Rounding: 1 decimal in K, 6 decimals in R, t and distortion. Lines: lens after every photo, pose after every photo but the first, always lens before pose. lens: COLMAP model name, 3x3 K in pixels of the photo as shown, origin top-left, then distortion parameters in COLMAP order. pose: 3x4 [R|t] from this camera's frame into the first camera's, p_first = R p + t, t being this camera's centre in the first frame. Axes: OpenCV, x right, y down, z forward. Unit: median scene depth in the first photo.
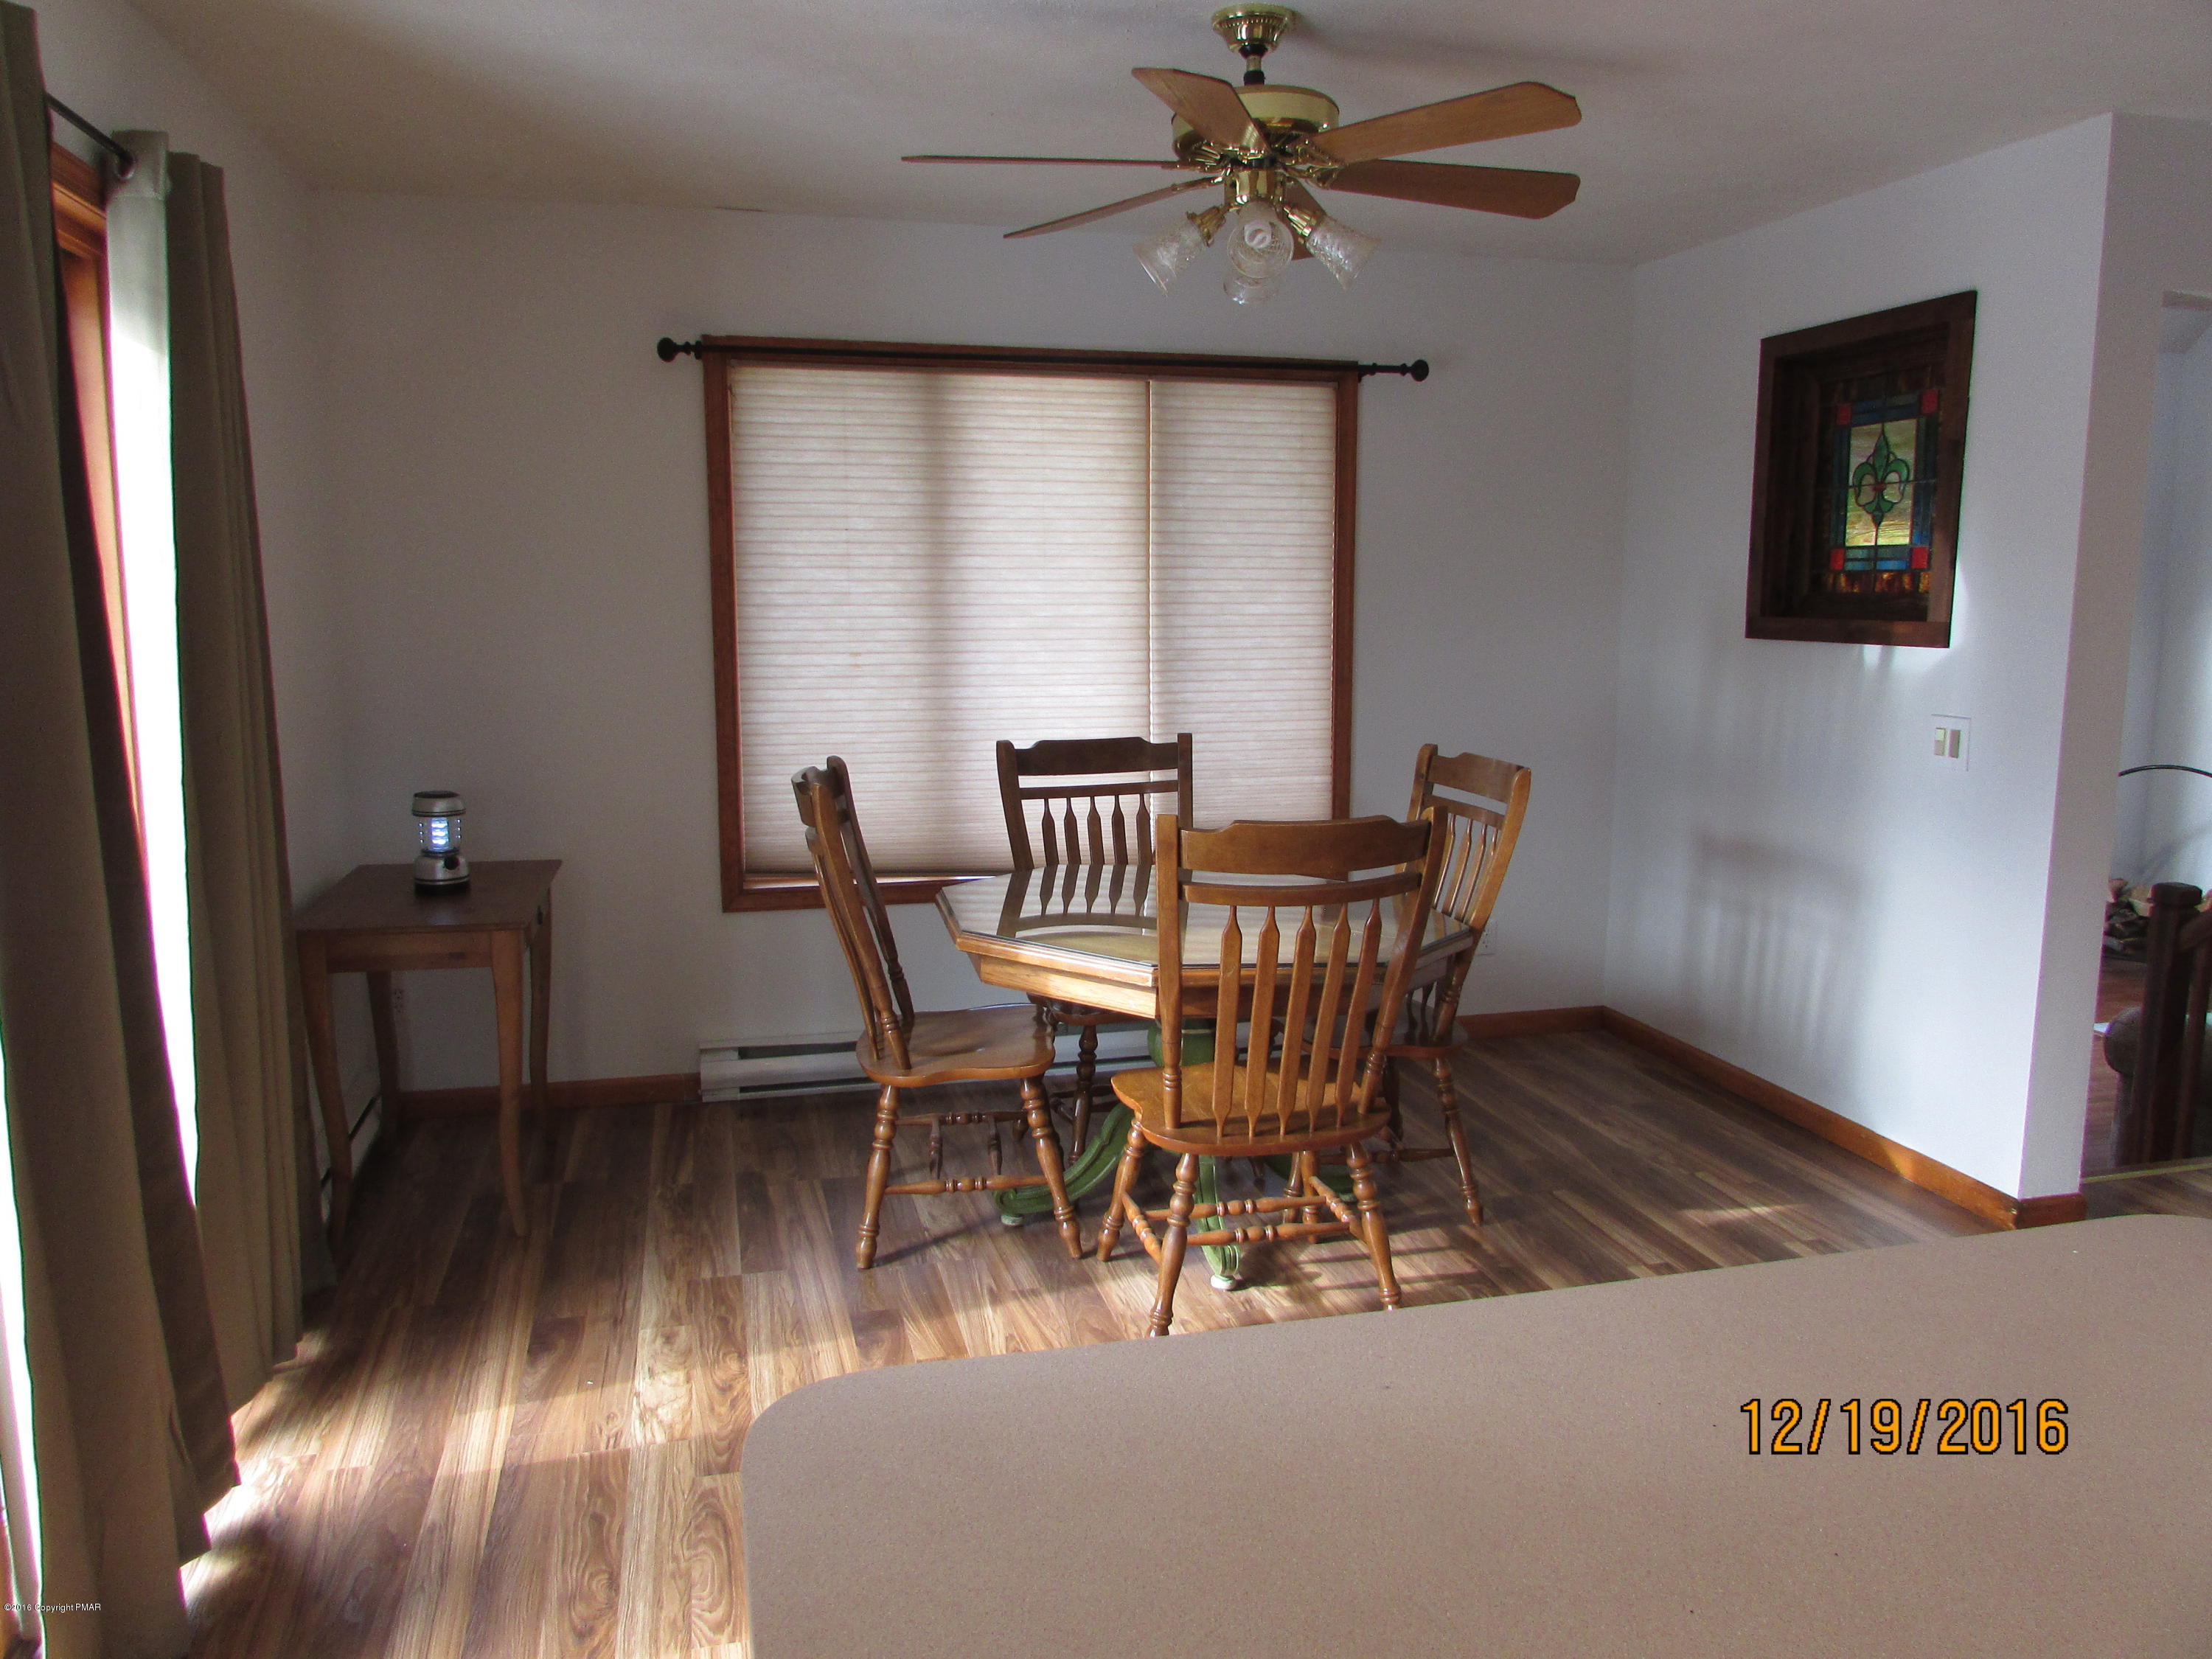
lens RADIAL K [[1558.4, 0, 1112.3], [0, 1558.4, 821.6], [0, 0, 1]] dist [-0.034451, 0.010744]
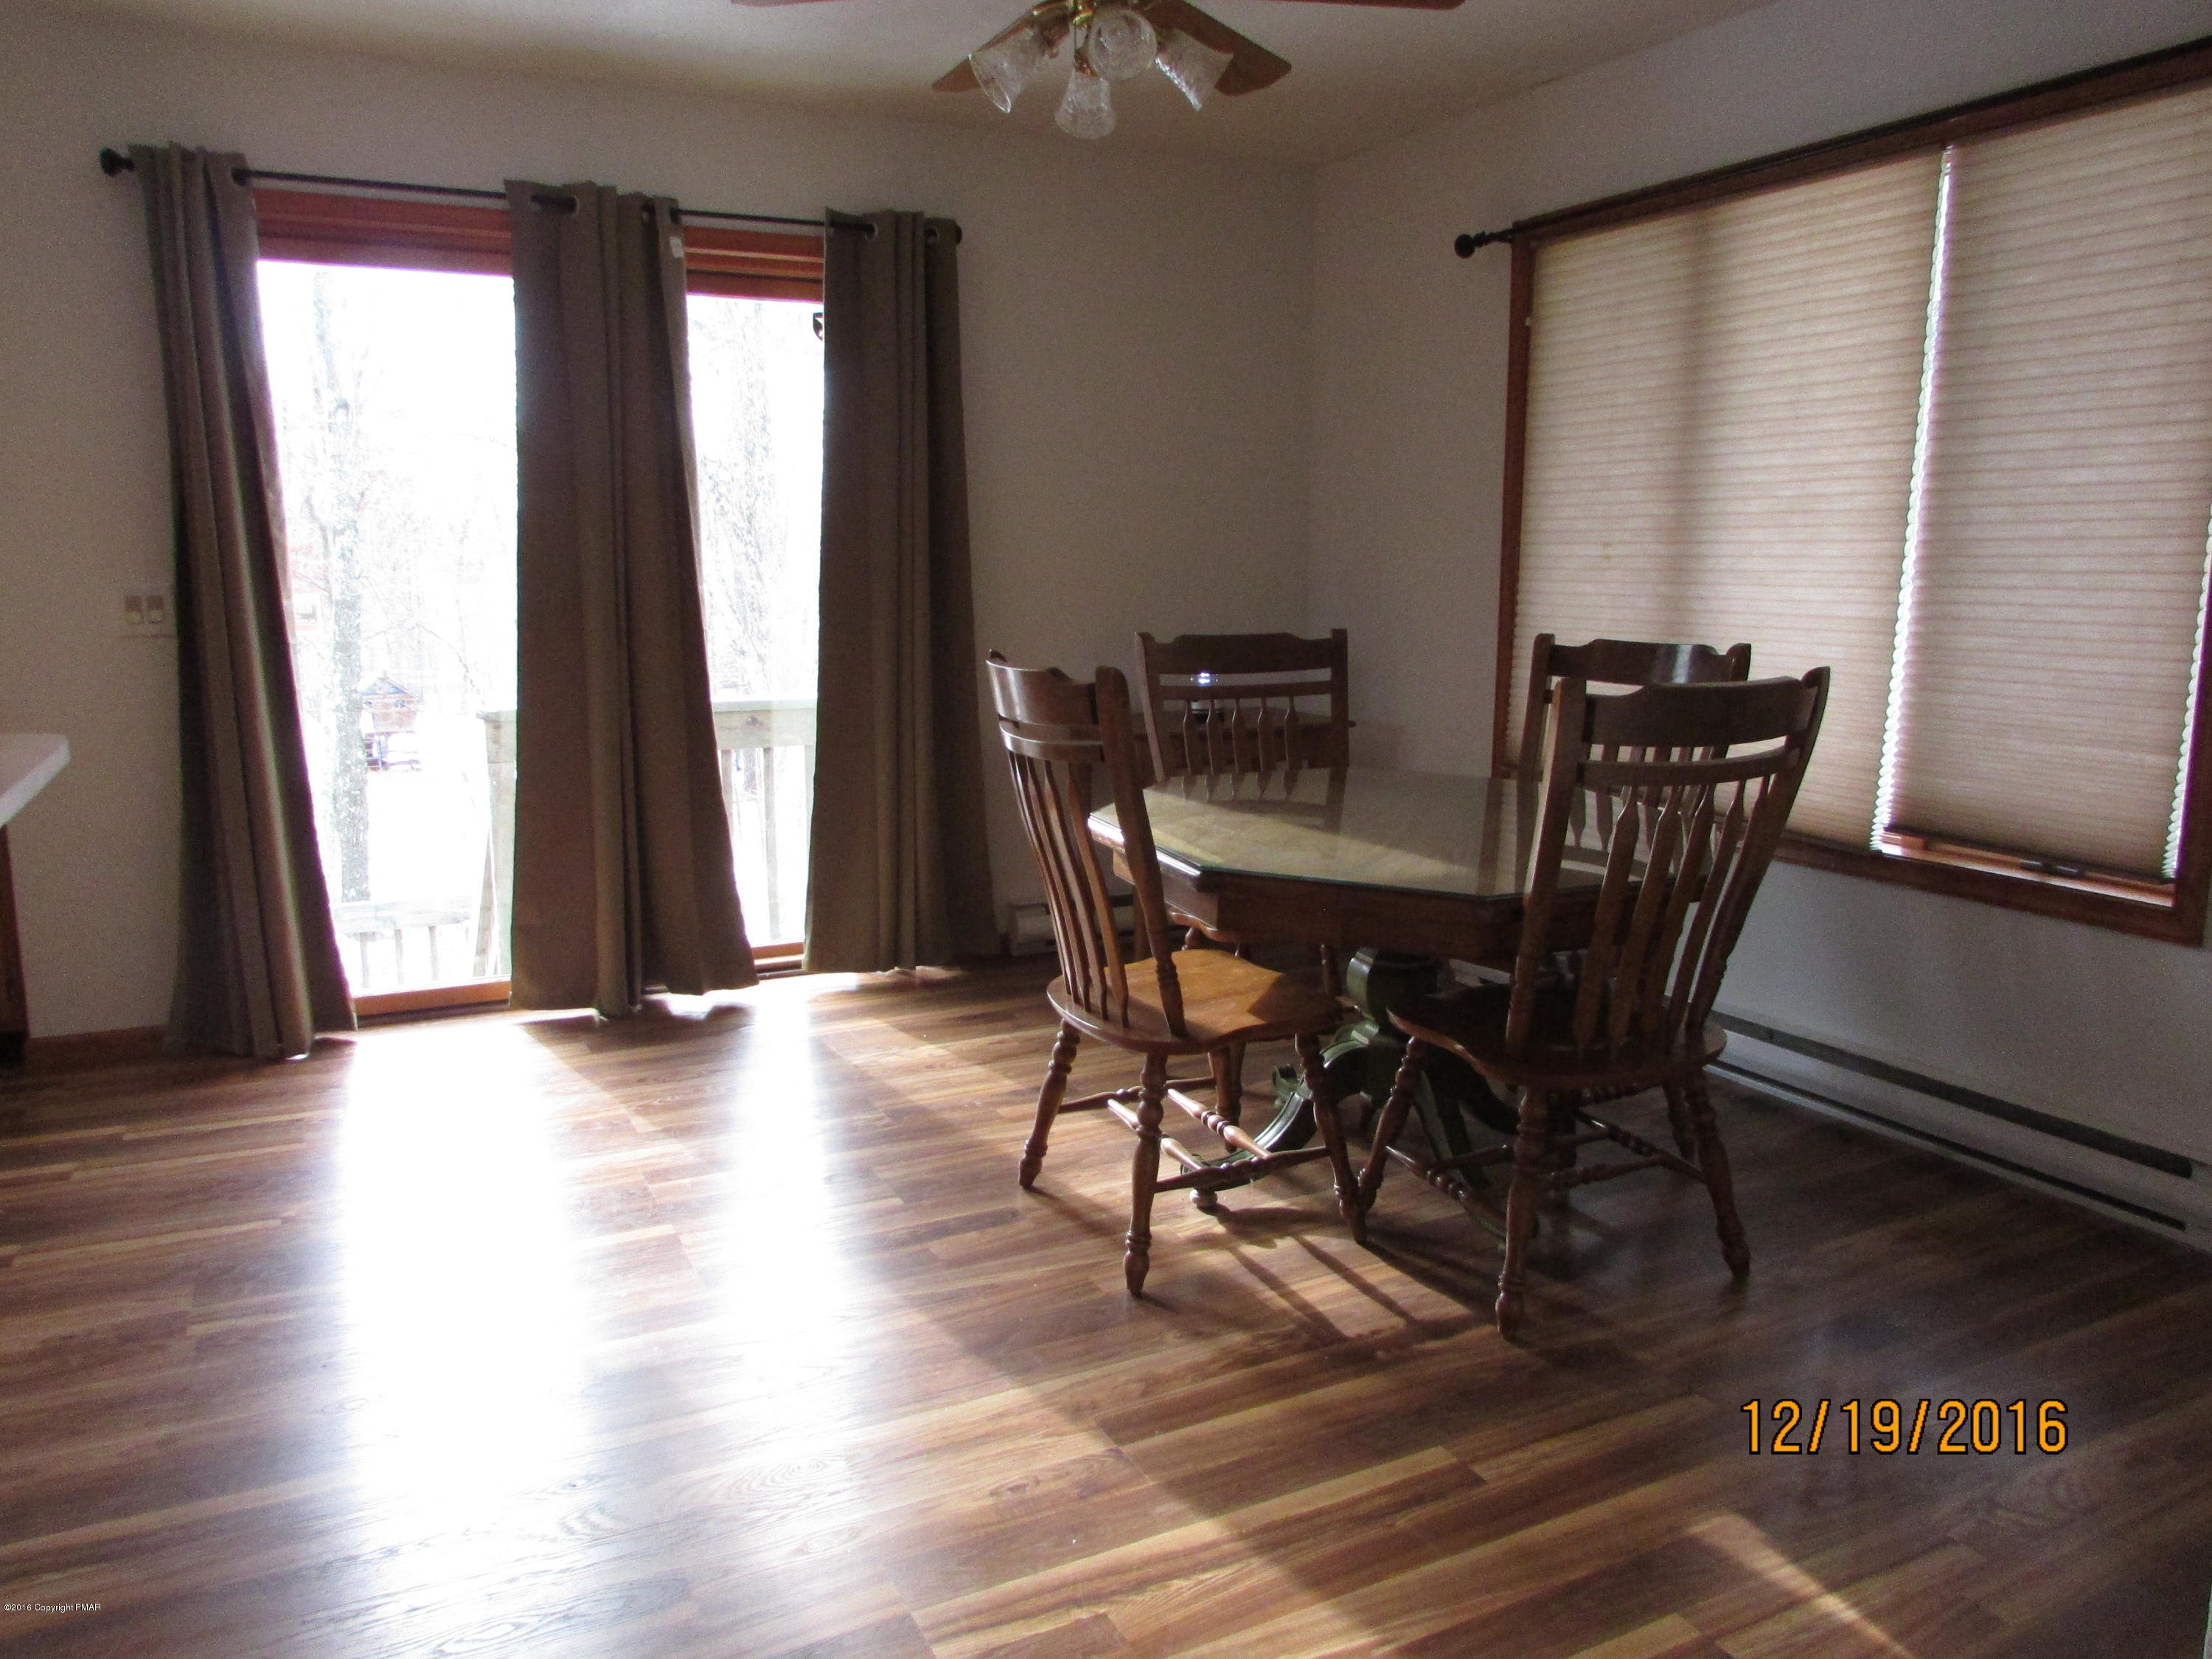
lens RADIAL K [[1558.4, 0, 1105.4], [0, 1558.4, 834.4], [0, 0, 1]] dist [-0.034451, 0.010744]
pose [[0.216871, 0.170039, -0.961277, 0.652413], [-0.143379, 0.979582, 0.140929, -0.026331], [0.965614, 0.107264, 0.236823, 0.503552]]
